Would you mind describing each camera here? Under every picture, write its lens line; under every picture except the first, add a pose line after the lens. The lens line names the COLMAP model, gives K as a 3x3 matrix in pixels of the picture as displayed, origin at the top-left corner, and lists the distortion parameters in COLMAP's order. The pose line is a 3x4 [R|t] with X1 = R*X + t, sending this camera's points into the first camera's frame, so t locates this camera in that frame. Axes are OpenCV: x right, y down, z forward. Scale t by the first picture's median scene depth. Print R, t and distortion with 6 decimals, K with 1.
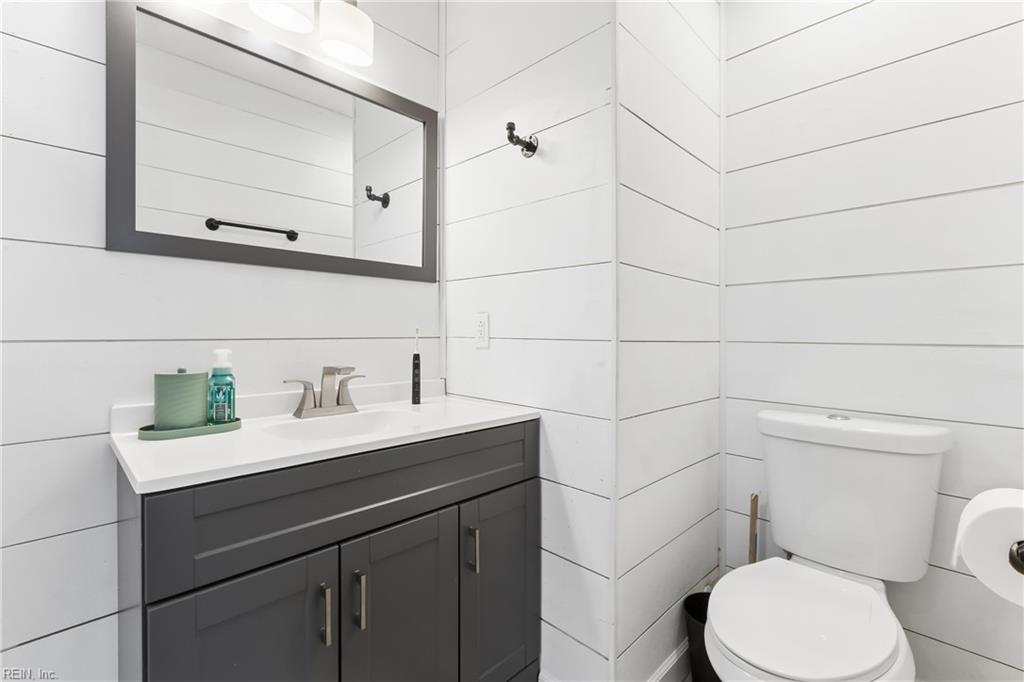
lens RADIAL K [[455.9, 0, 498.9], [0, 455.9, 334.3], [0, 0, 1]] dist [0.000610, 0.000328]
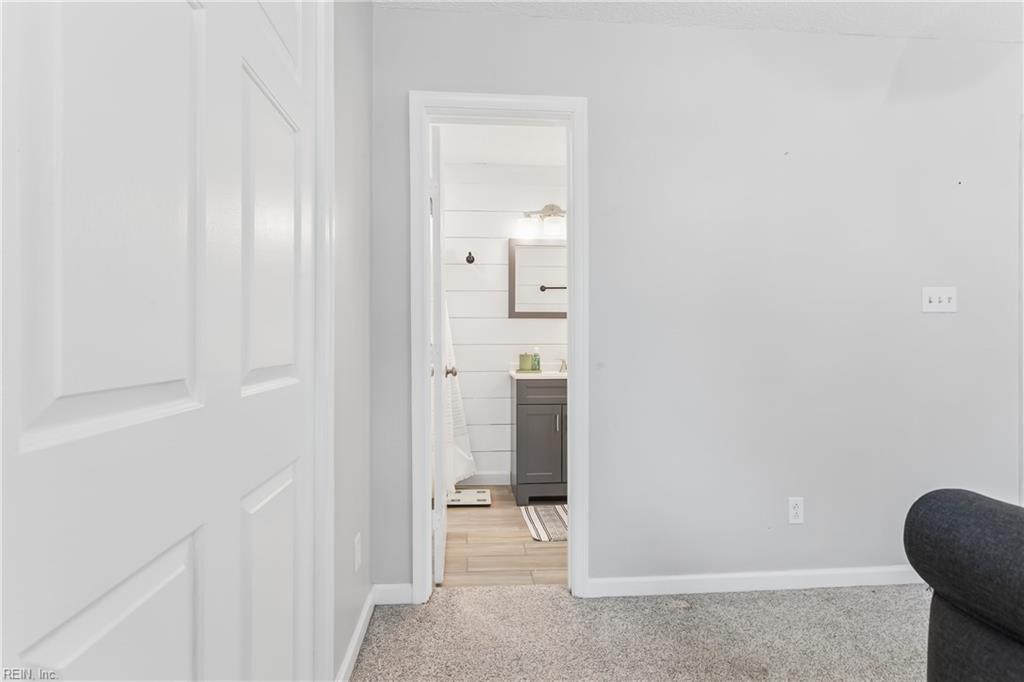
lens RADIAL K [[455.9, 0, 498.9], [0, 455.9, 334.3], [0, 0, 1]] dist [0.000610, 0.000328]
pose [[0.759729, -0.009832, -0.650166, 1.312783], [-0.001474, 0.999857, -0.016843, -0.005023], [0.650238, 0.013755, 0.759606, -1.650308]]
